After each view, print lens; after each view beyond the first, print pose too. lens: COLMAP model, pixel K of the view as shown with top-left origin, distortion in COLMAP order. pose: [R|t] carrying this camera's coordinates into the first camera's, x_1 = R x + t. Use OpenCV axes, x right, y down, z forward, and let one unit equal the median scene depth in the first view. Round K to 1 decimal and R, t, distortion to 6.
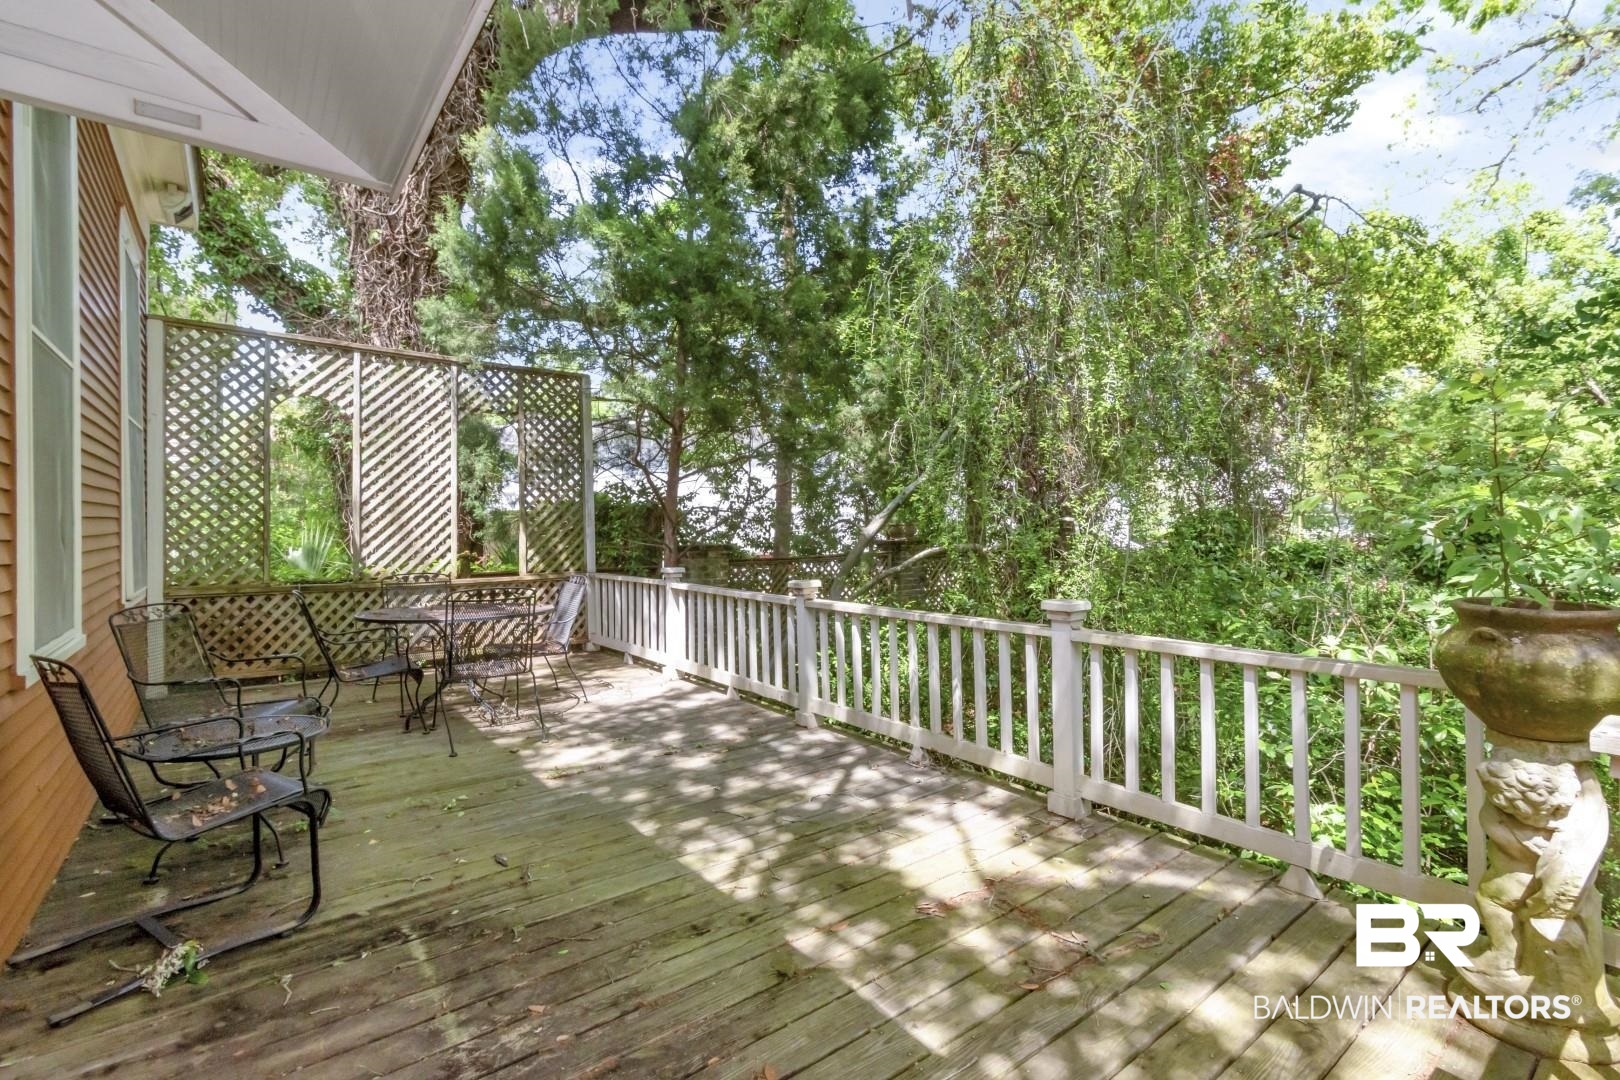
lens RADIAL K [[731.3, 0, 809.8], [0, 731.3, 526.8], [0, 0, 1]] dist [0.001442, -0.000578]
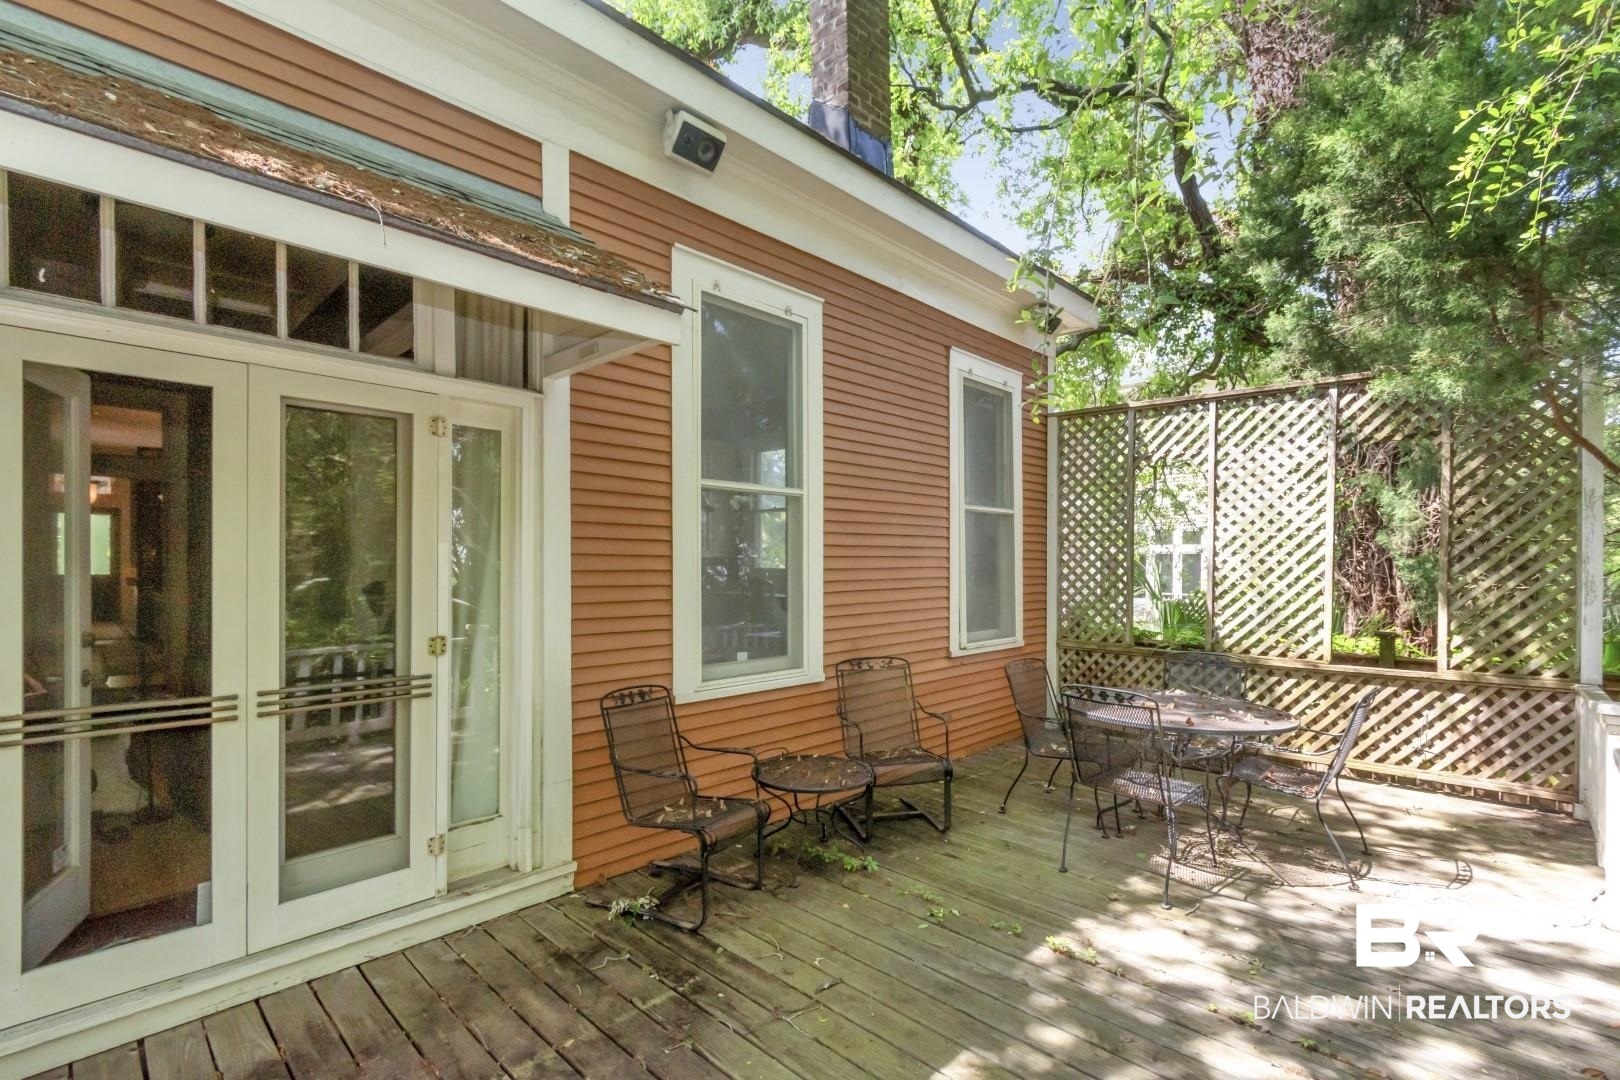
lens RADIAL K [[731.3, 0, 818.3], [0, 731.3, 571.1], [0, 0, 1]] dist [0.001442, -0.000578]
pose [[0.146938, 0.017637, -0.988989, 0.239950], [-0.005327, 0.999841, 0.017039, -0.044176], [0.989131, 0.002765, 0.147008, 0.413713]]
